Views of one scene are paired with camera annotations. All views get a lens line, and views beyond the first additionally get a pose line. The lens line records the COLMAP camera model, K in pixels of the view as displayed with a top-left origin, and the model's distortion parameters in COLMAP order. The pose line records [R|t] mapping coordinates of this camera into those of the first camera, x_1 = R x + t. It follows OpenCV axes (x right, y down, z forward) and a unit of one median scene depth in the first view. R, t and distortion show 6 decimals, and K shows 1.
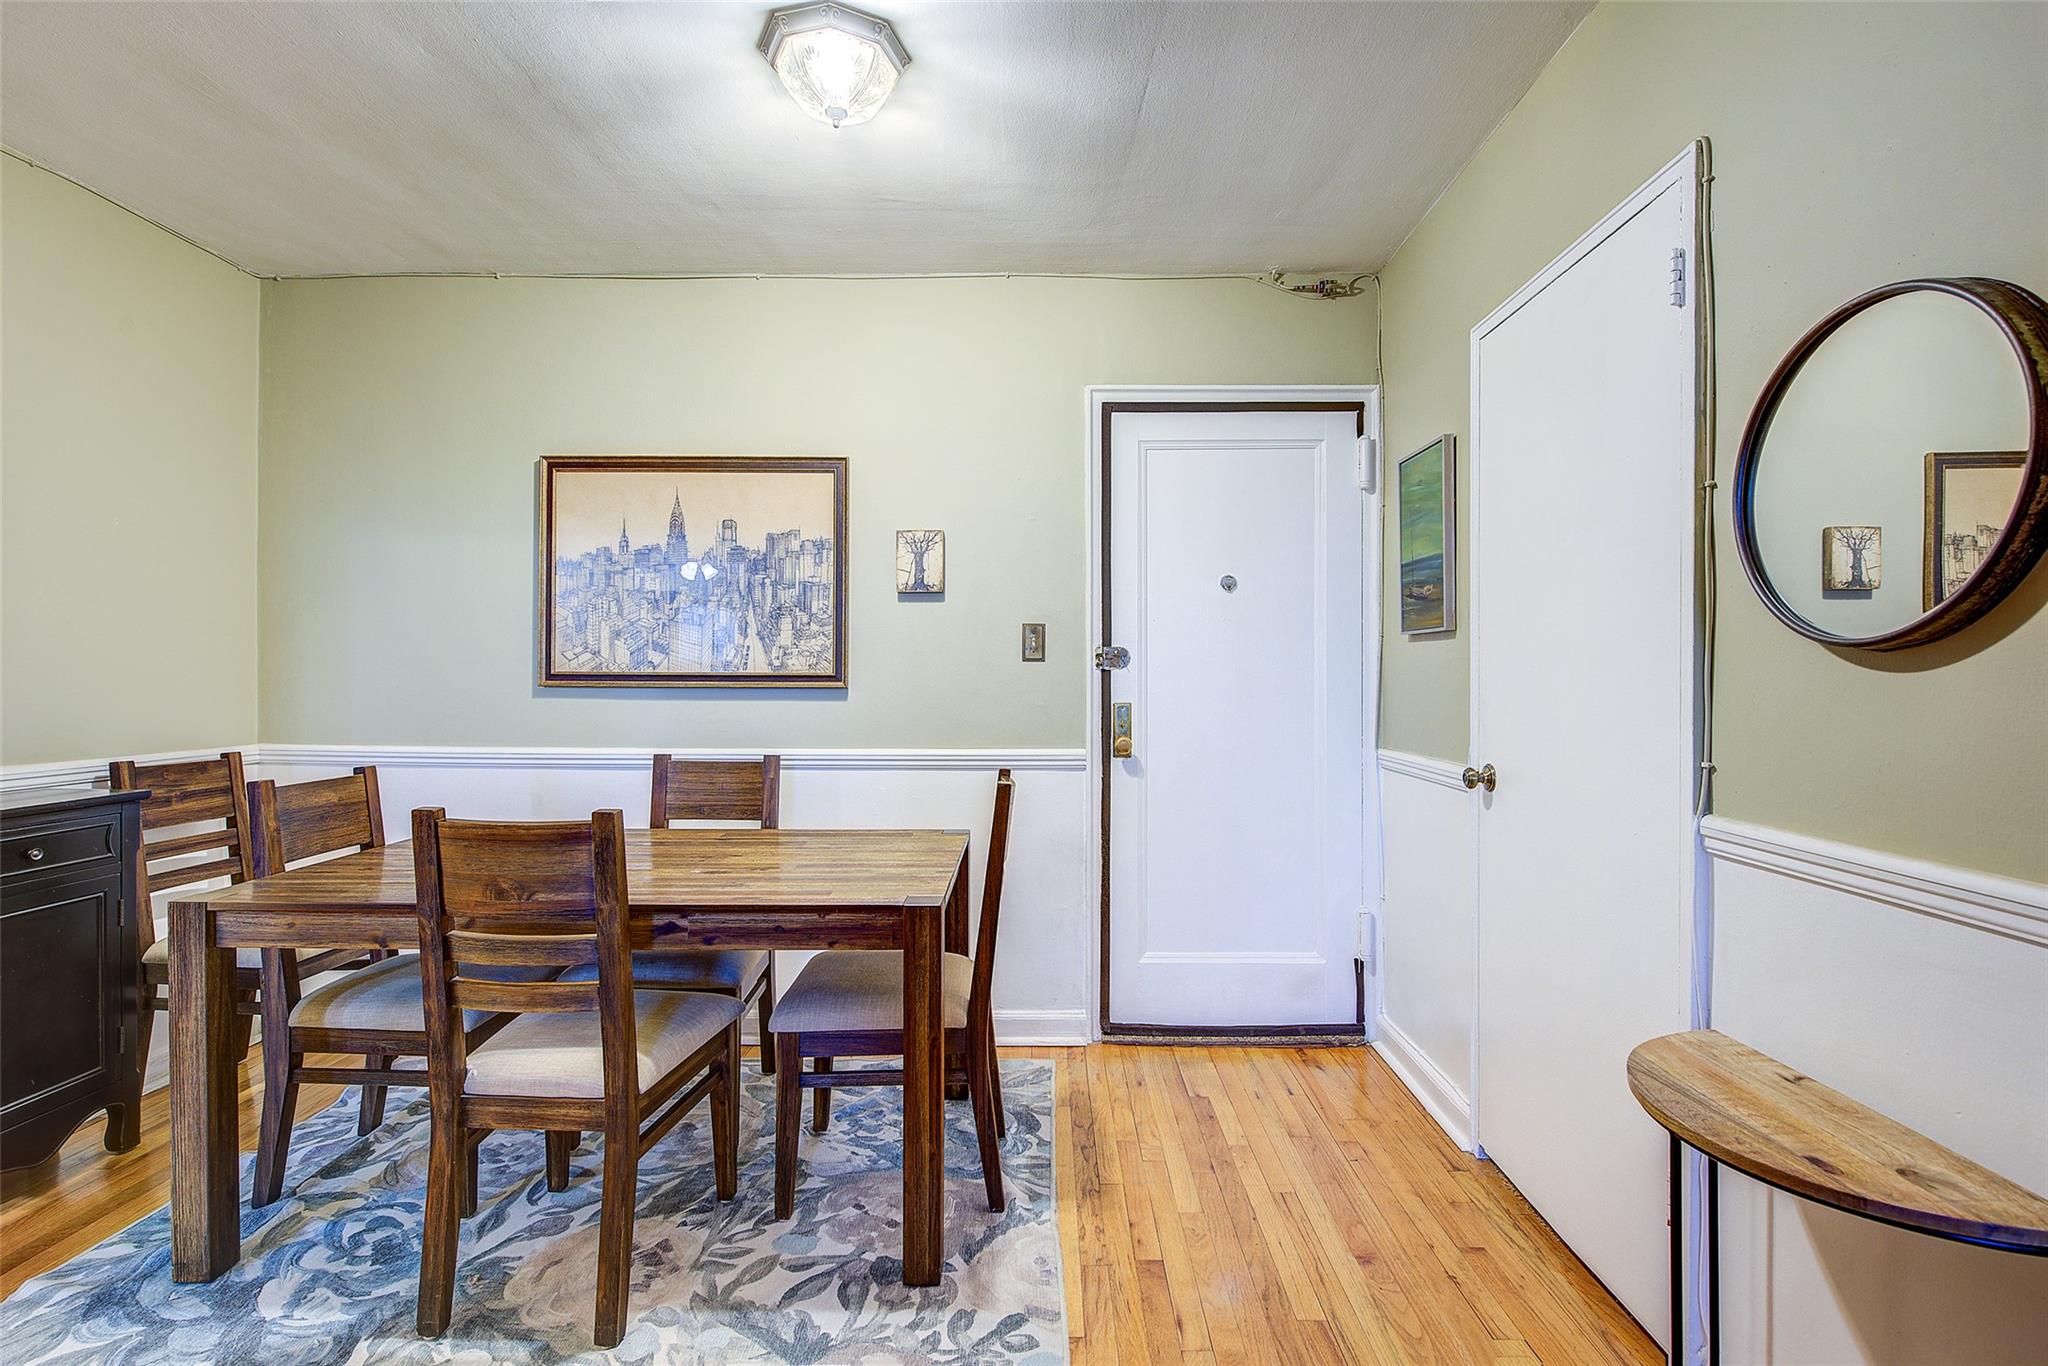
lens RADIAL K [[940.7, 0, 1039.6], [0, 940.7, 684.1], [0, 0, 1]] dist [-0.003094, -0.000129]
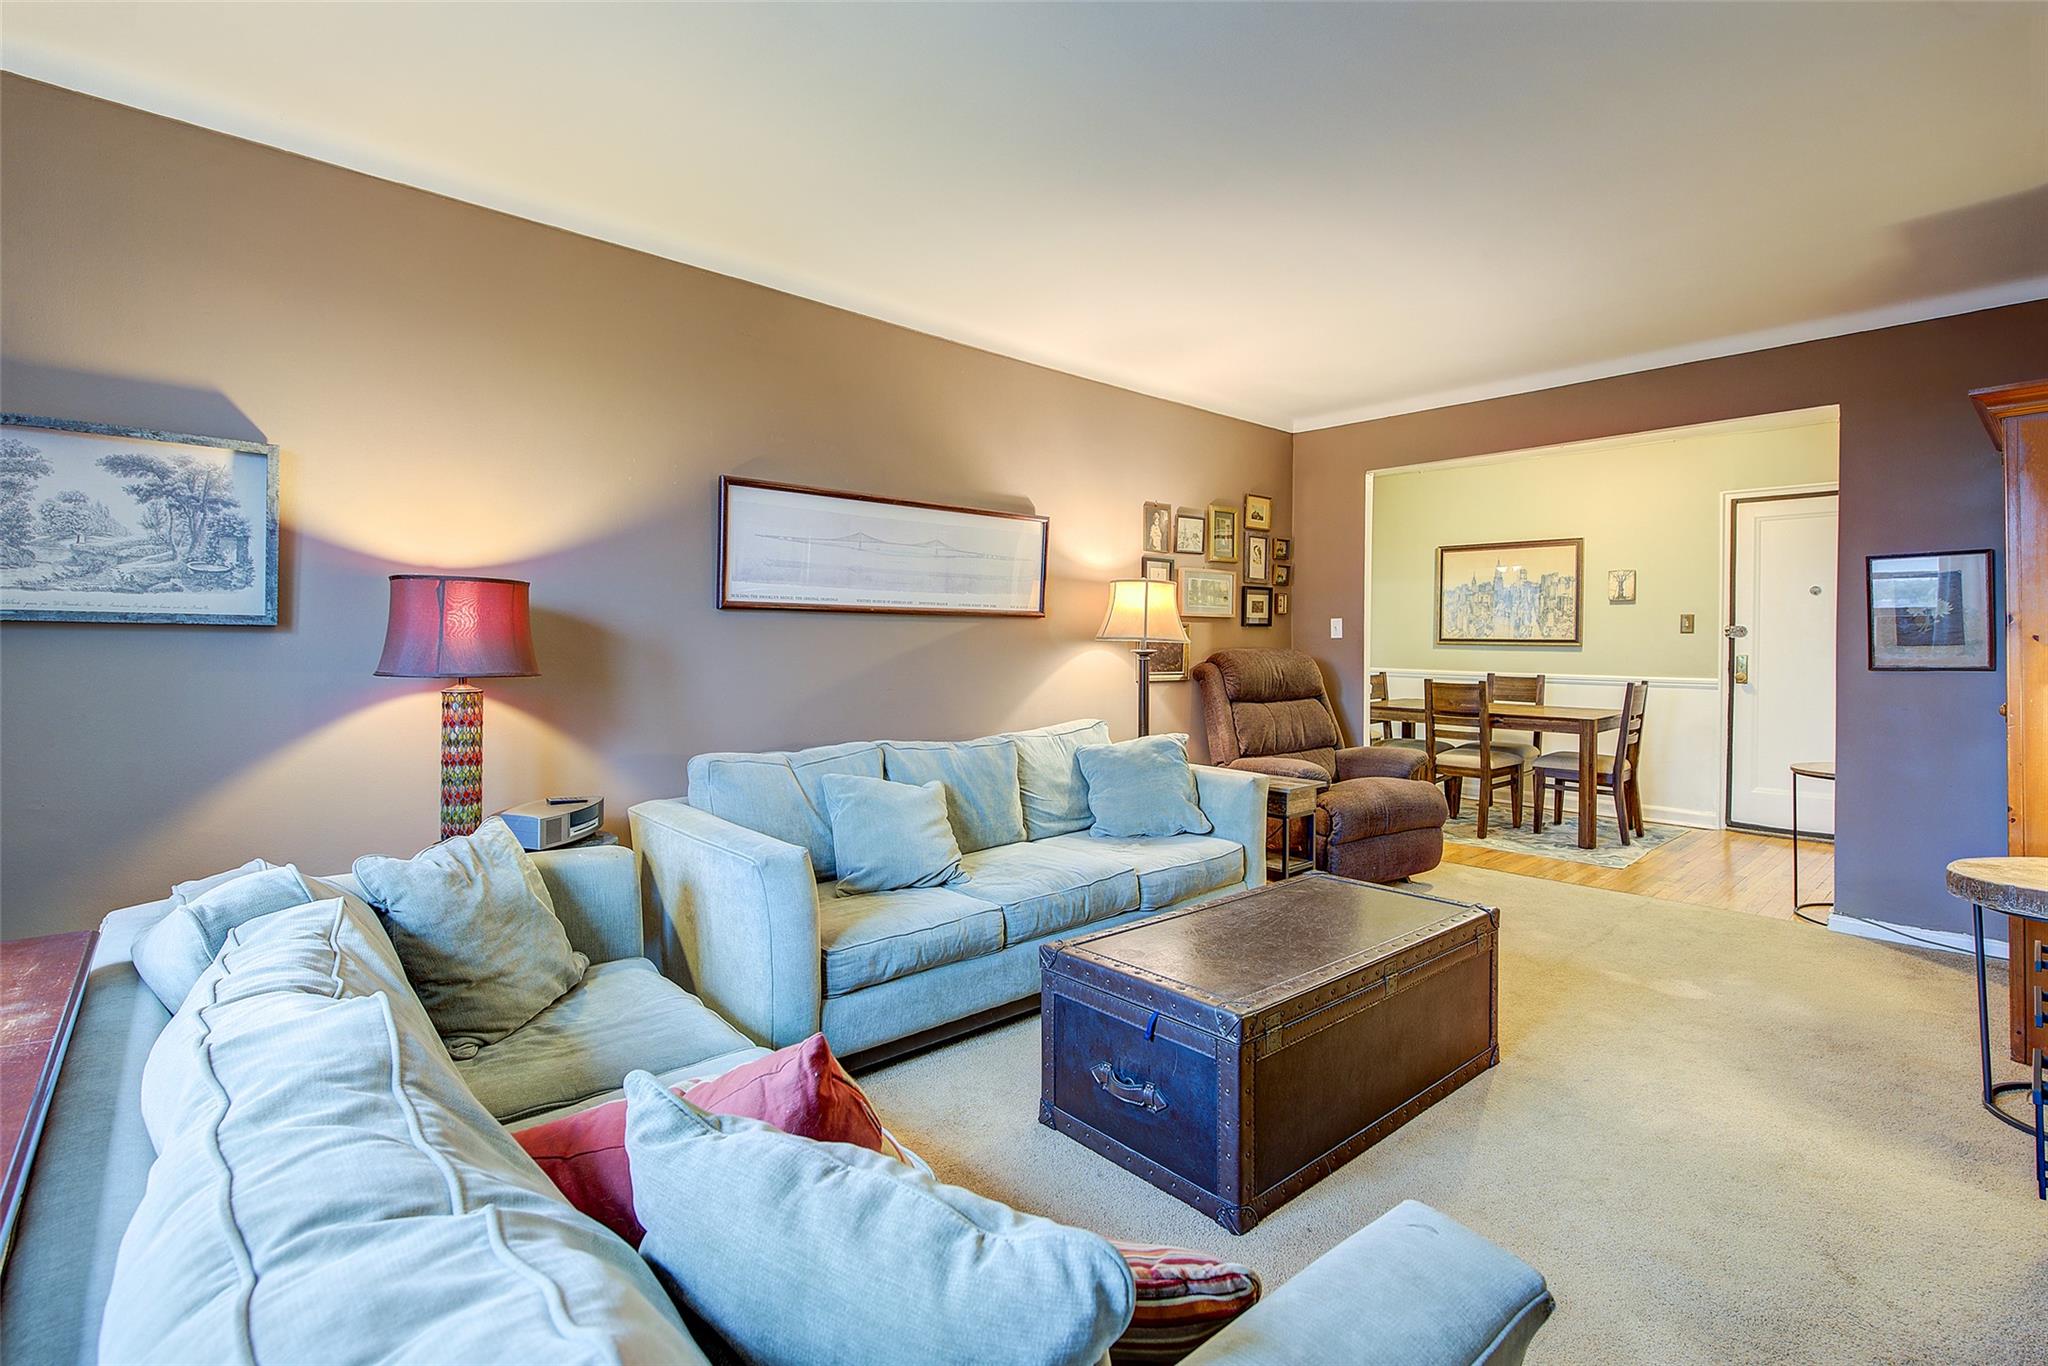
lens RADIAL K [[940.2, 0, 1023.5], [0, 940.2, 648.5], [0, 0, 1]] dist [-0.002879, -0.000451]
pose [[0.681941, 0.011420, -0.731318, 0.487360], [-0.007727, 0.999935, 0.008410, 0.001720], [0.731367, -0.000085, 0.681985, -1.369732]]
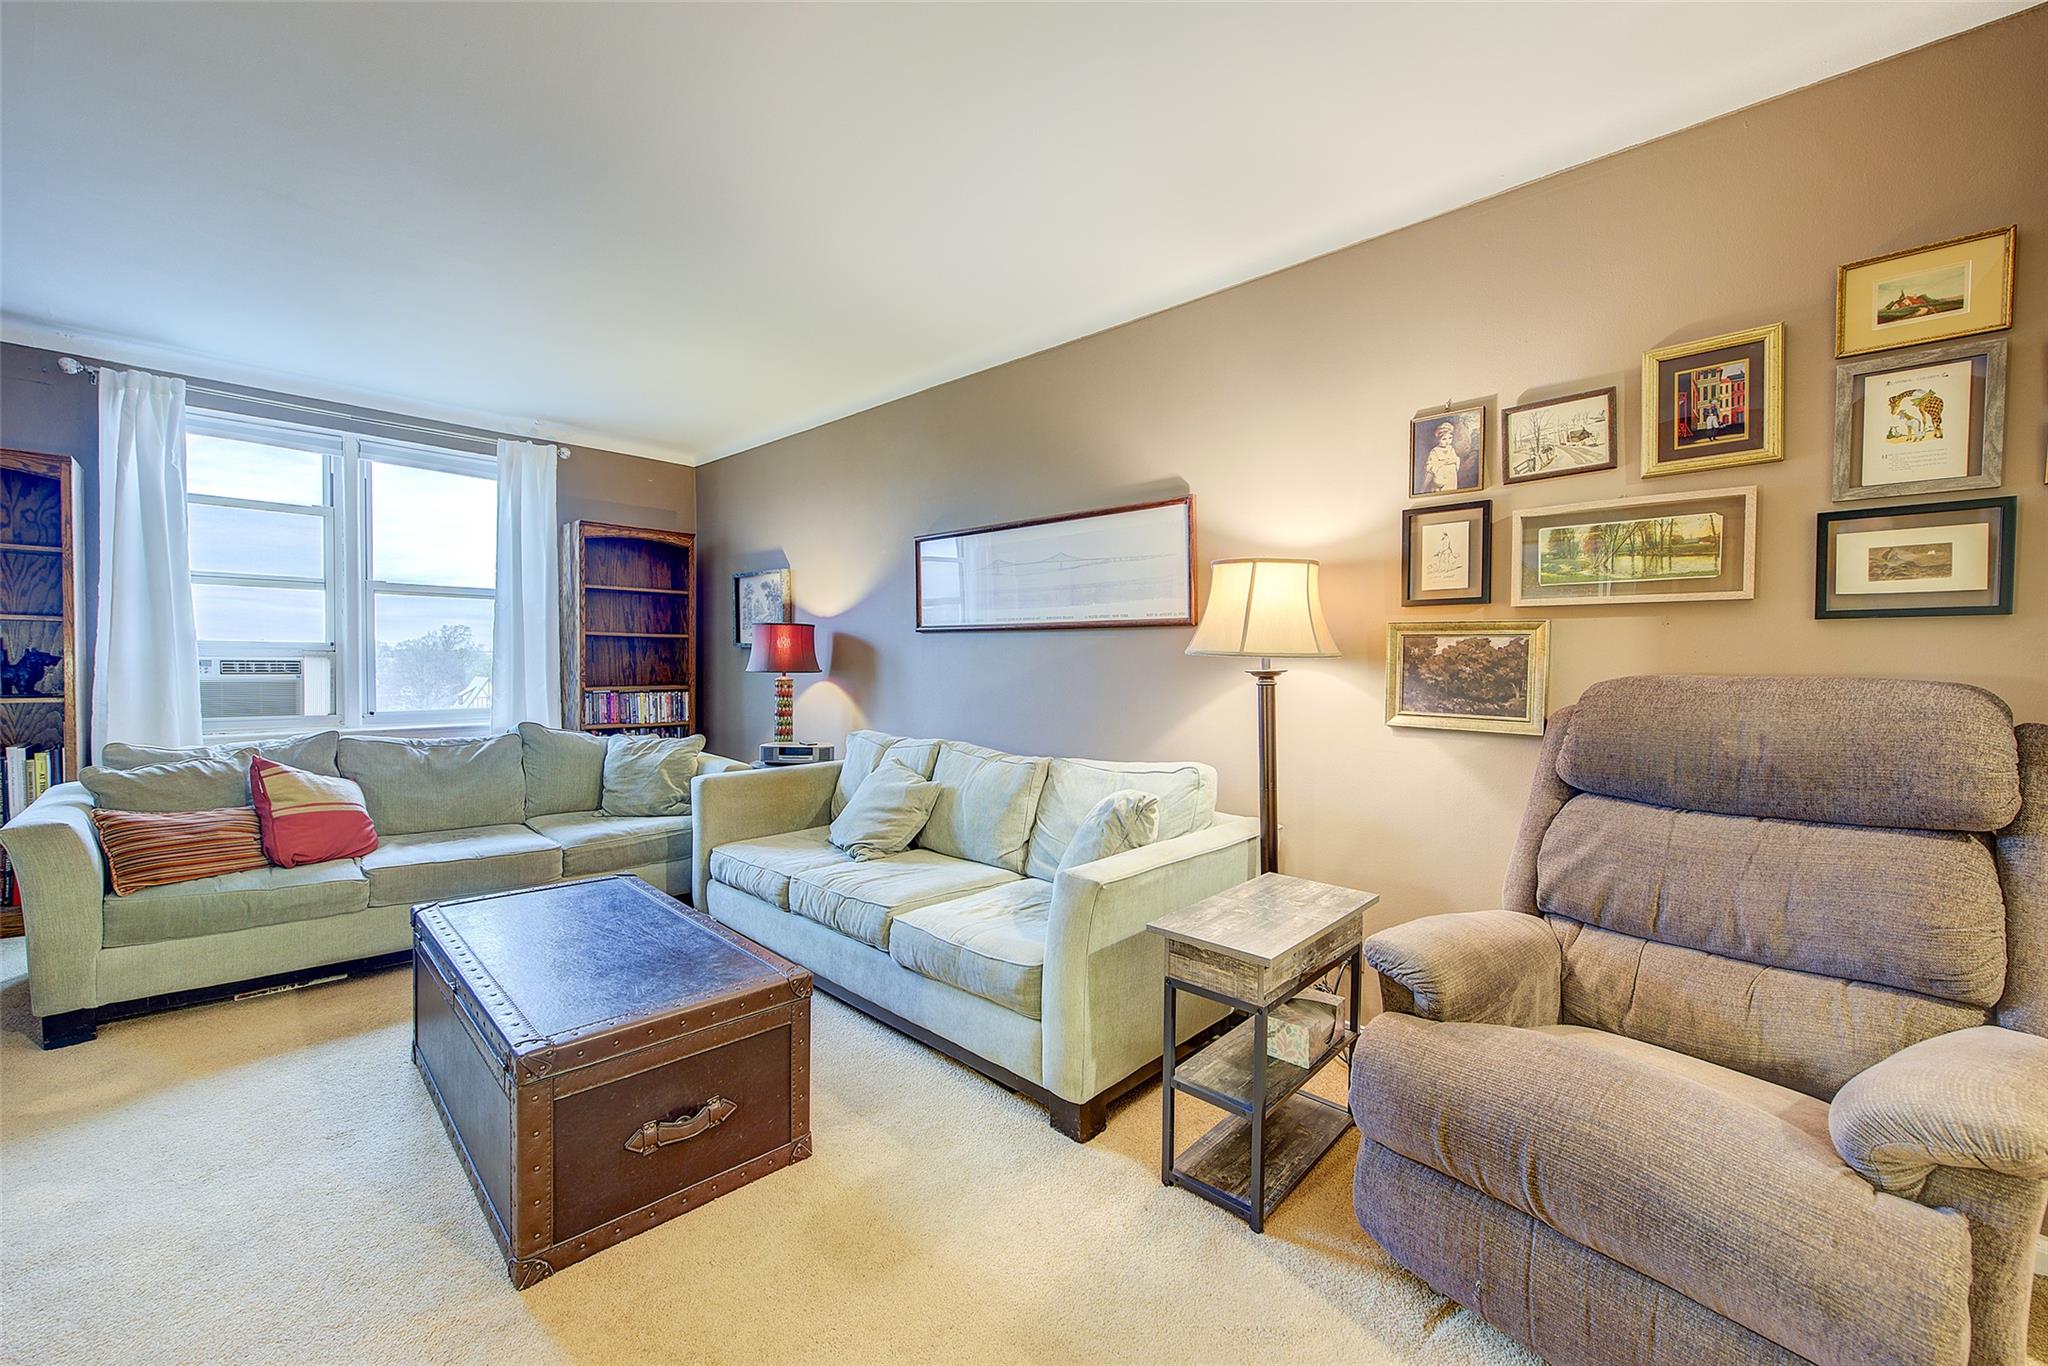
lens RADIAL K [[810.6, 0, 1028.1], [0, 810.6, 675.4], [0, 0, 1]] dist [-0.000701, -0.000467]
pose [[-0.679706, 0.011470, -0.733395, 0.296835], [-0.009885, 0.999644, 0.024796, 0.002885], [0.733418, 0.024104, -0.679350, 0.078585]]
